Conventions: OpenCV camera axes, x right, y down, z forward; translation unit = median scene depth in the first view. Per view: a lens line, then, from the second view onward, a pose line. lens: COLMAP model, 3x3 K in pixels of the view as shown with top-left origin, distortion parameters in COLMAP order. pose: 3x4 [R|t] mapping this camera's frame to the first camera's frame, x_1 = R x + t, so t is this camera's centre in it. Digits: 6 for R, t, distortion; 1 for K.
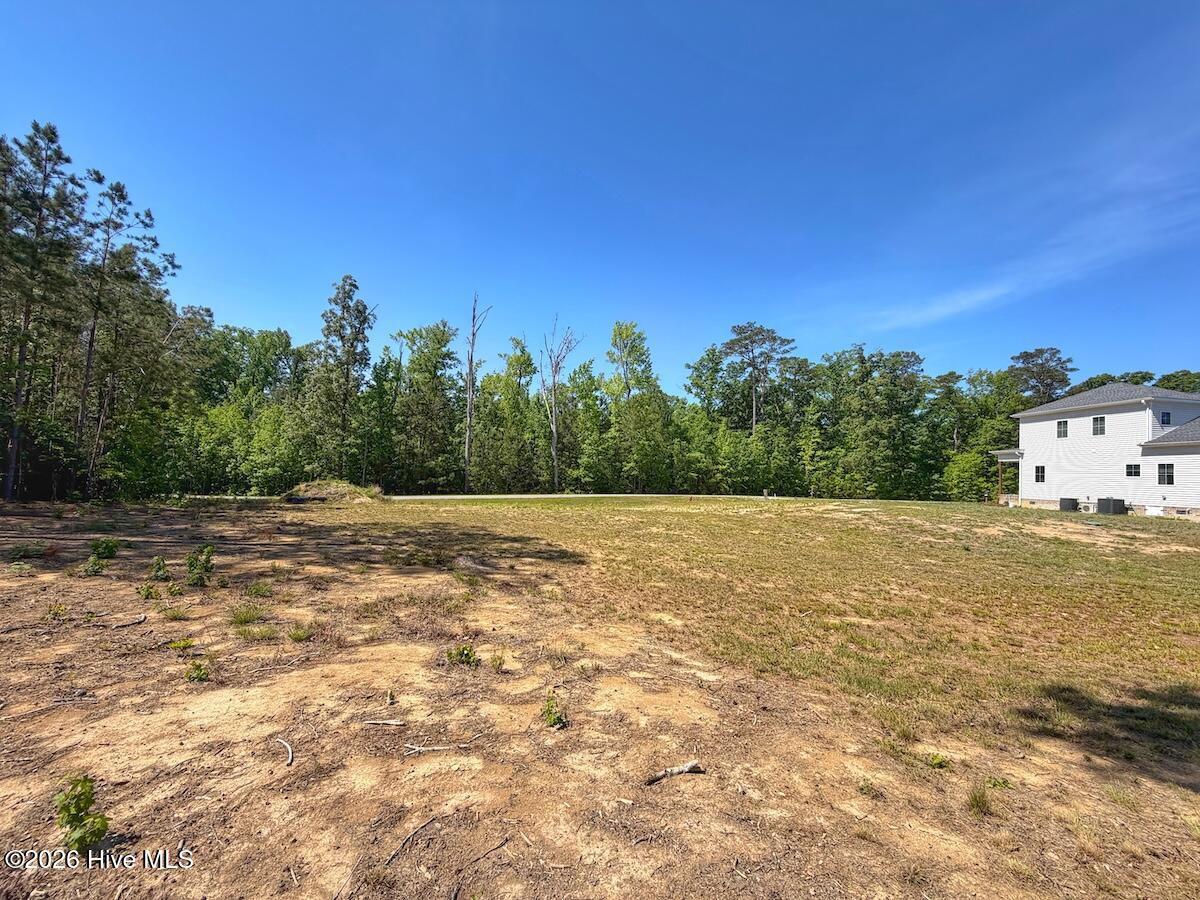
lens RADIAL K [[480.2, 0, 599.7], [0, 480.2, 451.3], [0, 0, 1]] dist [0.001689, -0.000211]
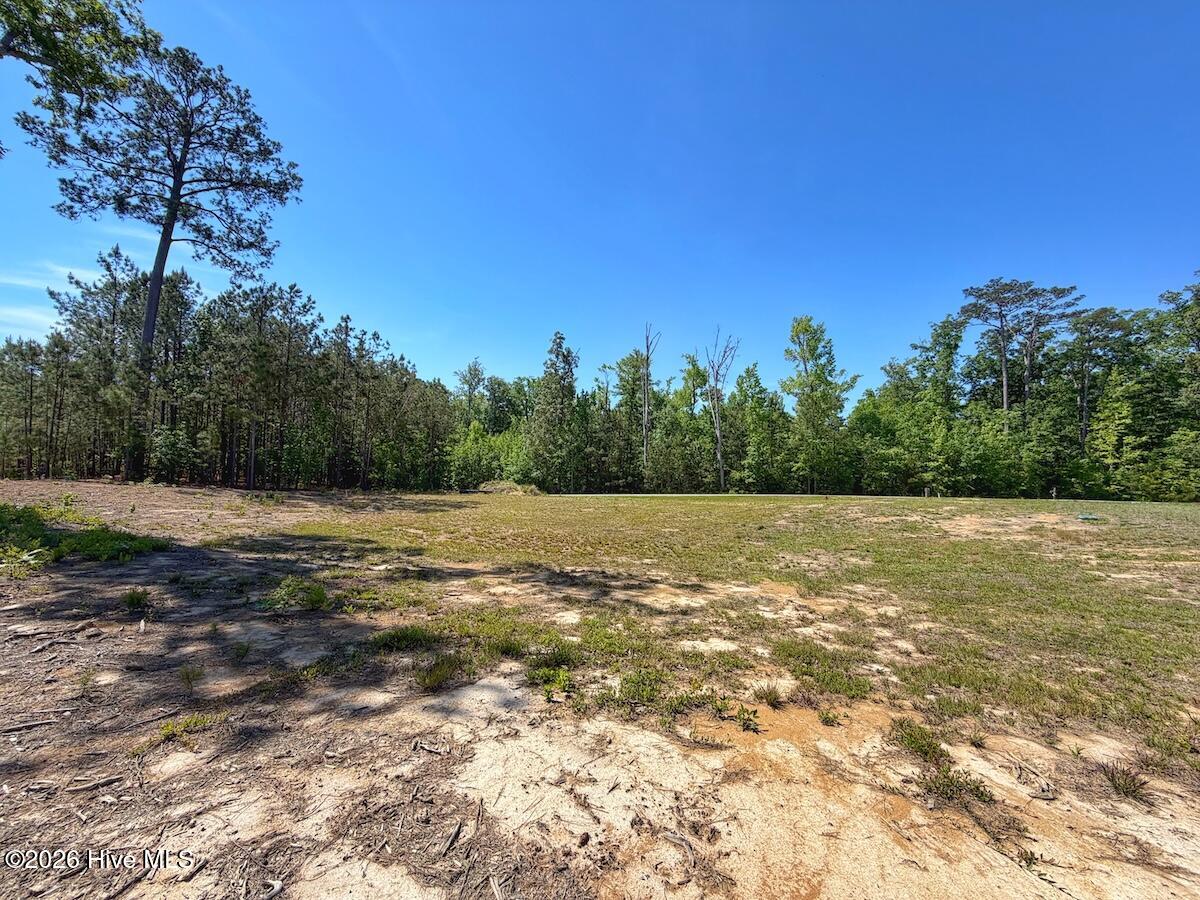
lens RADIAL K [[480.2, 0, 596.4], [0, 480.2, 449.2], [0, 0, 1]] dist [0.001689, -0.000211]
pose [[0.807562, -0.050804, -0.587591, 0.277224], [0.040269, 0.998708, -0.031006, 0.009267], [0.588406, 0.001377, 0.808564, -0.022661]]
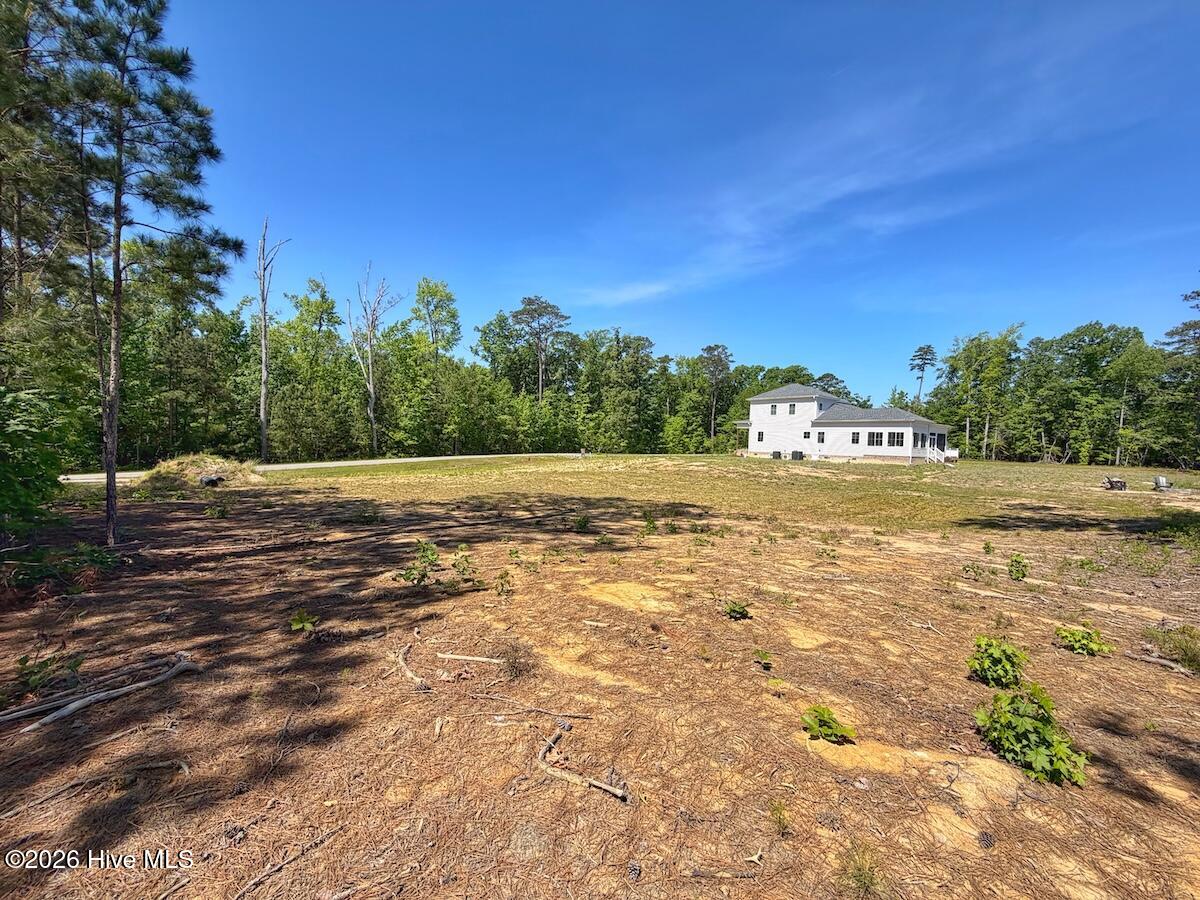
lens RADIAL K [[480.2, 0, 604.0], [0, 480.2, 441.4], [0, 0, 1]] dist [0.001689, -0.000211]
pose [[0.824977, -0.018107, 0.564876, -0.221582], [-0.024203, 0.997438, 0.067320, -0.016617], [-0.564648, -0.069209, 0.822425, -0.018693]]
